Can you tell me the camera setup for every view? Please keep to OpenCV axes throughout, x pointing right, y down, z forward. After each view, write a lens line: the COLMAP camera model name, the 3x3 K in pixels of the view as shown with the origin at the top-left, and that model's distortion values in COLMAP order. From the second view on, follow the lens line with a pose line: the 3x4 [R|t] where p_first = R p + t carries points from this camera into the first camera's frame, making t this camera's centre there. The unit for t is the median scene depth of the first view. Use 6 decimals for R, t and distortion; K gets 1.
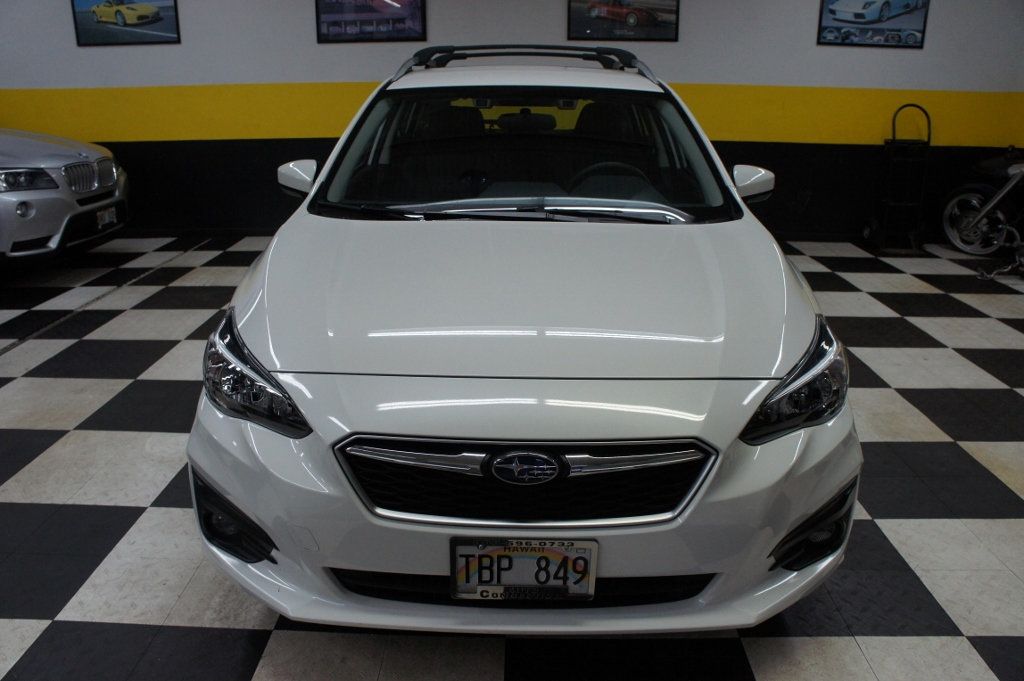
lens RADIAL K [[821.6, 0, 509.0], [0, 821.6, 327.6], [0, 0, 1]] dist [-0.179531, 0.146542]
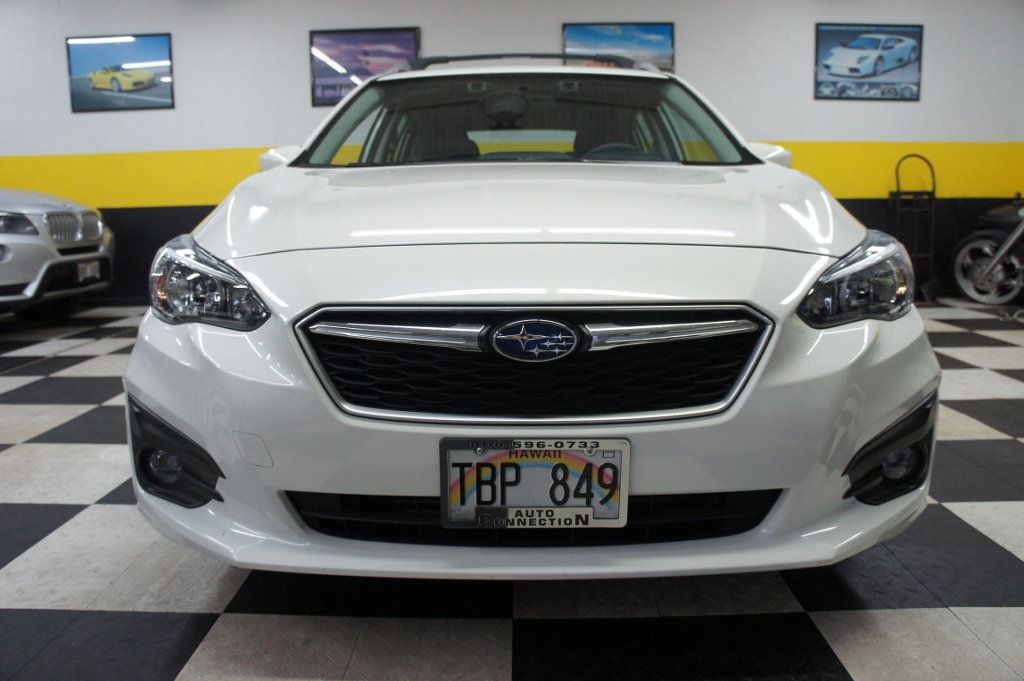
lens RADIAL K [[821.6, 0, 509.0], [0, 821.6, 327.6], [0, 0, 1]] dist [-0.179531, 0.146542]
pose [[0.999867, -0.016160, 0.002366, -0.004701], [0.016332, 0.988987, -0.147098, 0.198334], [0.000037, 0.147117, 0.989119, 0.153939]]
